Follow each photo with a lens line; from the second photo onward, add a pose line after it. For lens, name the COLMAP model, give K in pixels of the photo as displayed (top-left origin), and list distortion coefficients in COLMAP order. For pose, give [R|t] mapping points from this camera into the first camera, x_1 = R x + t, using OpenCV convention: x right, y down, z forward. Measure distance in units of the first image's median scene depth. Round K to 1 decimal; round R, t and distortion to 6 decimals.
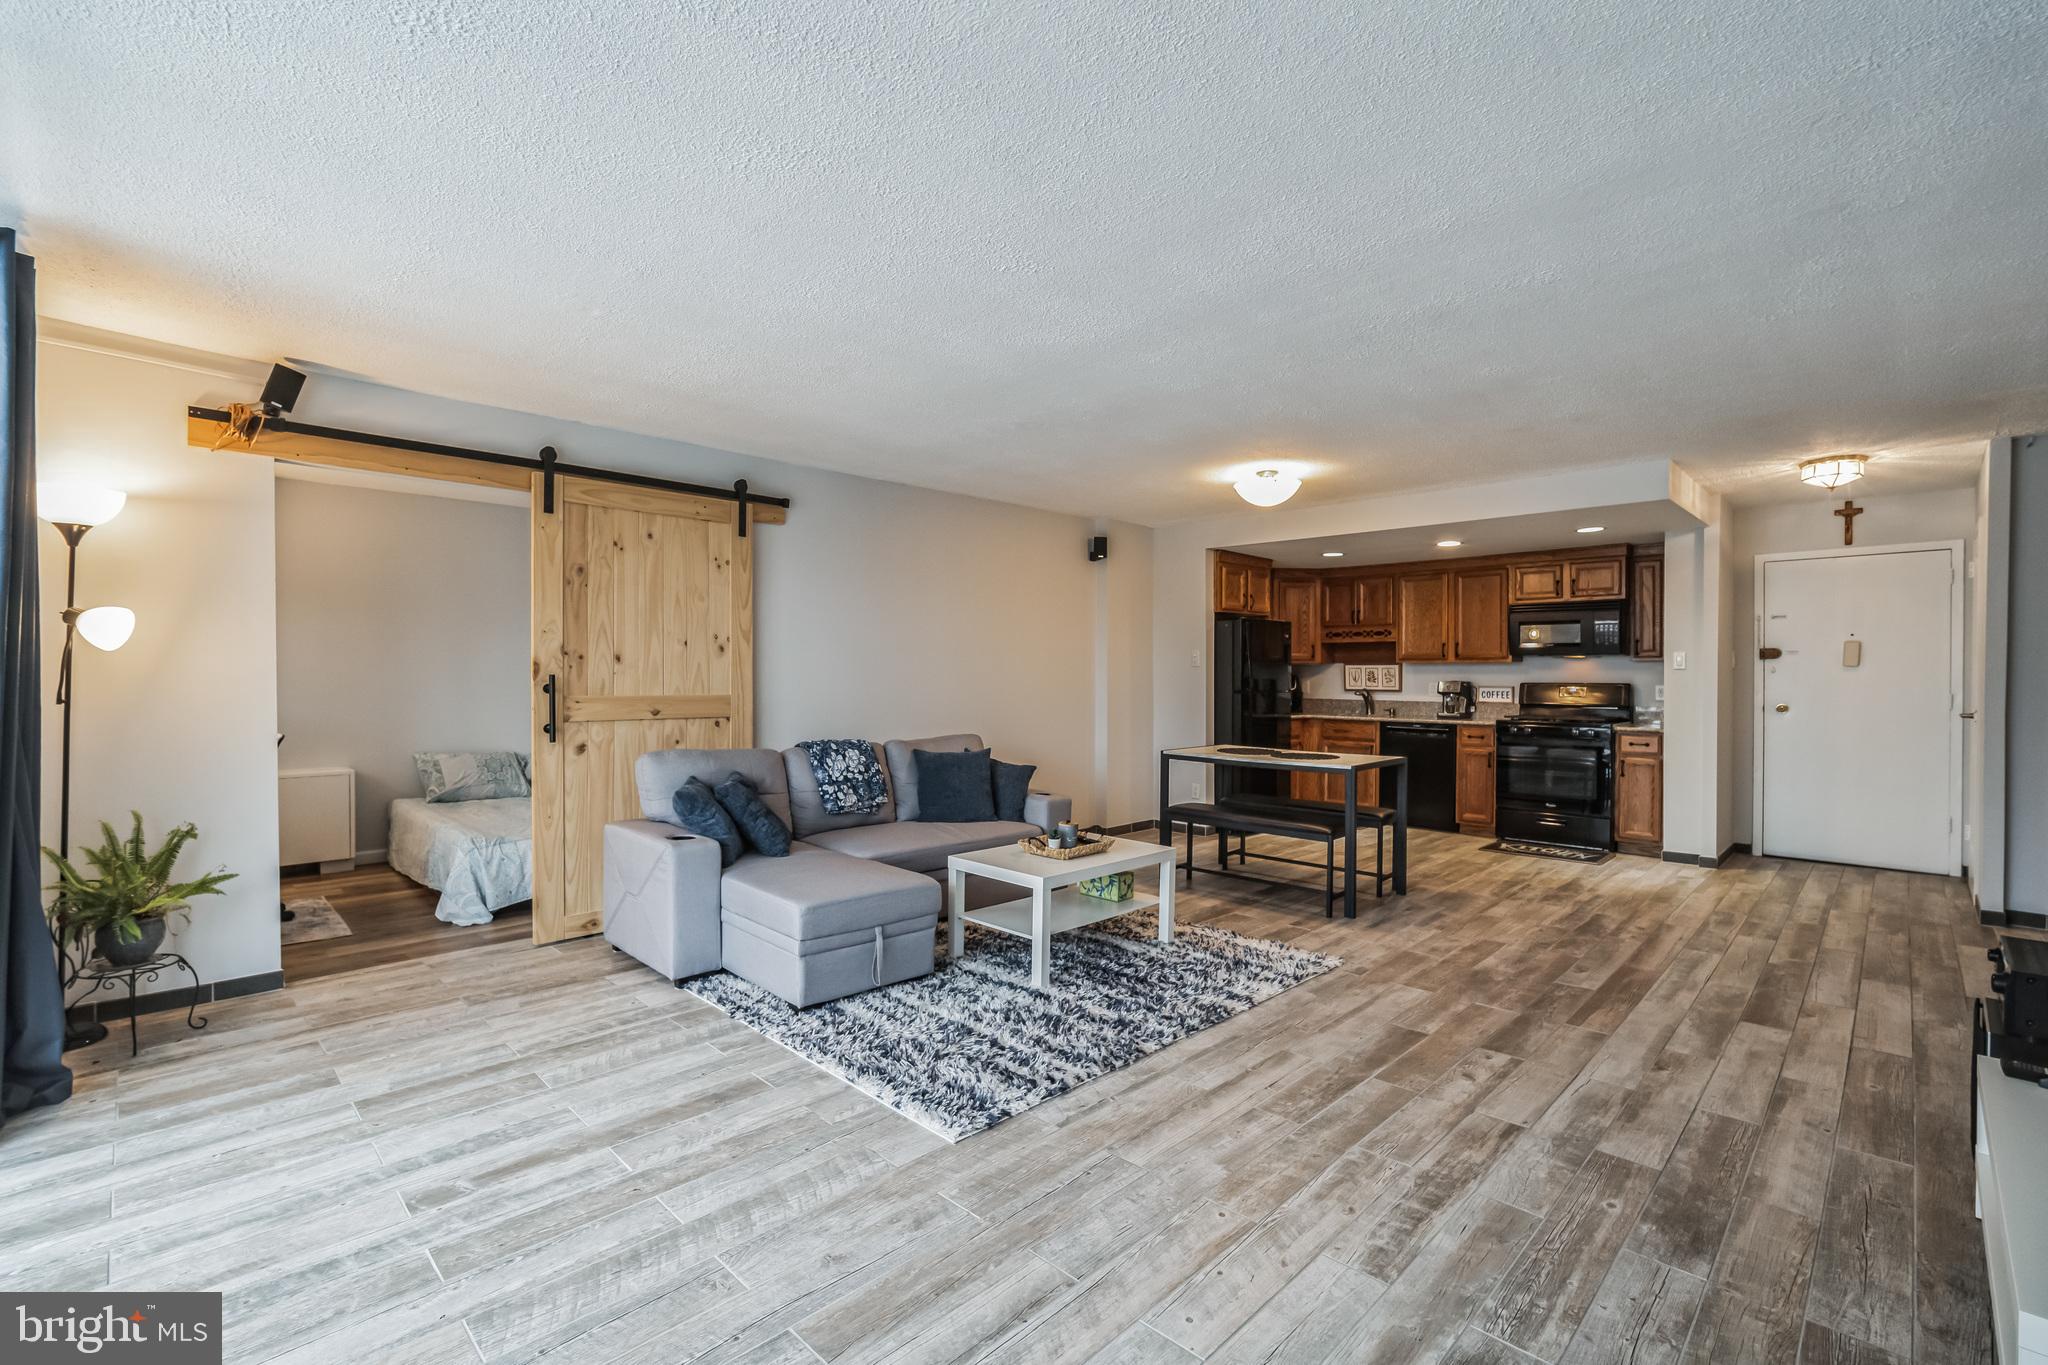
lens RADIAL K [[903.4, 0, 1024.0], [0, 903.4, 682.5], [0, 0, 1]] dist [-0.010988, 0.001349]
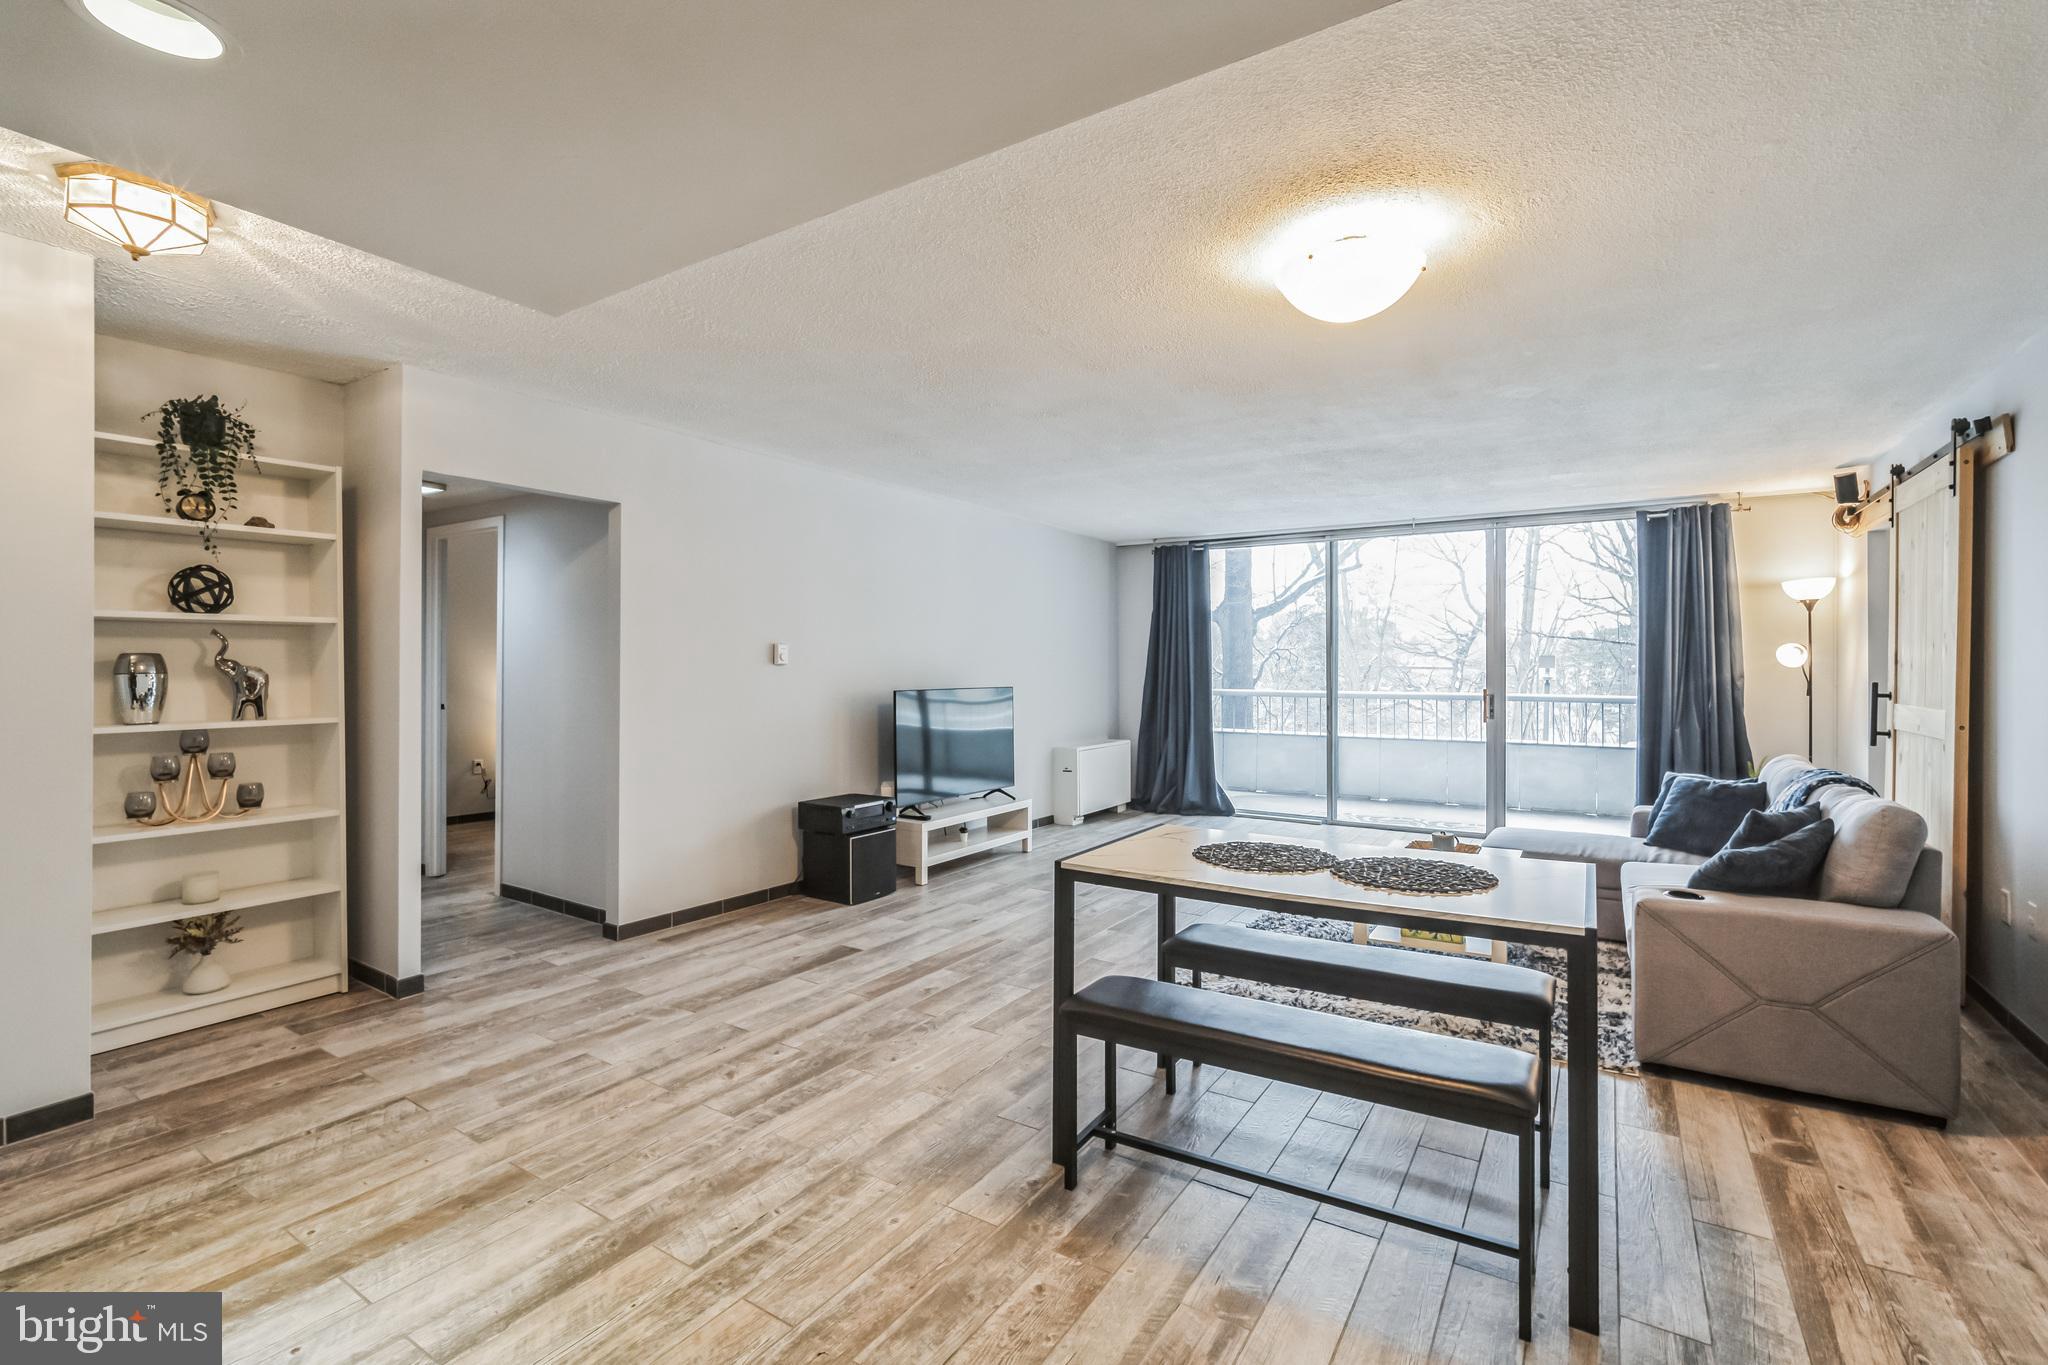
lens RADIAL K [[912.4, 0, 1022.2], [0, 912.4, 666.7], [0, 0, 1]] dist [-0.015747, 0.005764]
pose [[-0.978433, -0.008496, -0.206392, 0.407472], [-0.010126, 0.999925, 0.006842, -0.014302], [0.206318, 0.008785, -0.978446, 1.097665]]
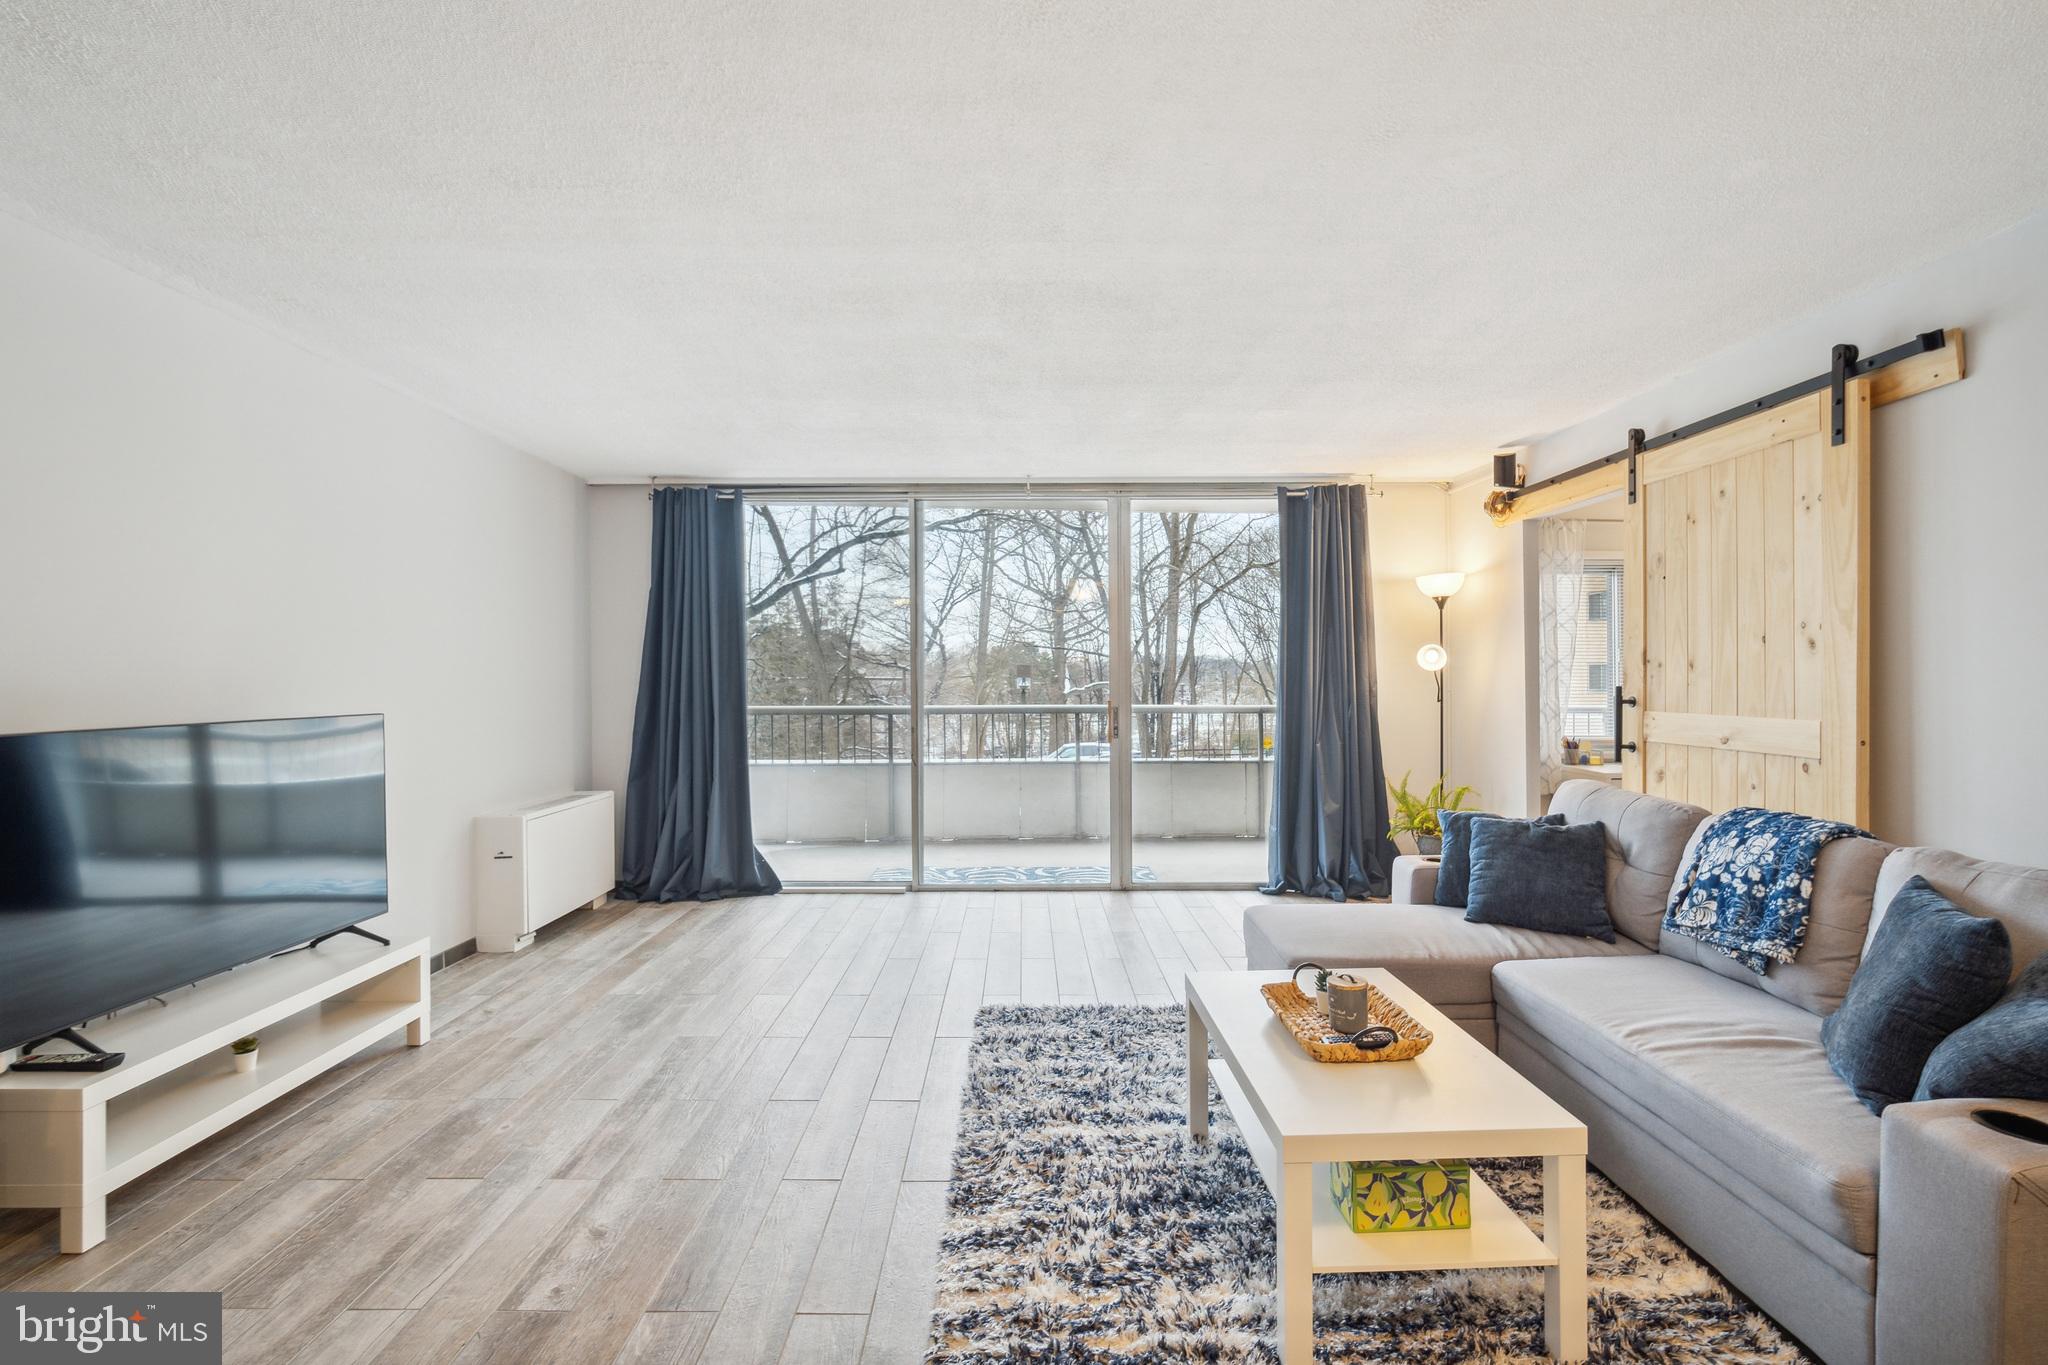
lens RADIAL K [[928.8, 0, 1023.0], [0, 928.8, 669.1], [0, 0, 1]] dist [-0.018688, 0.006102]
pose [[-0.705875, -0.010889, -0.708253, 0.324153], [-0.007160, 0.999940, -0.008237, -0.008177], [0.708300, -0.000743, -0.705911, 0.732943]]
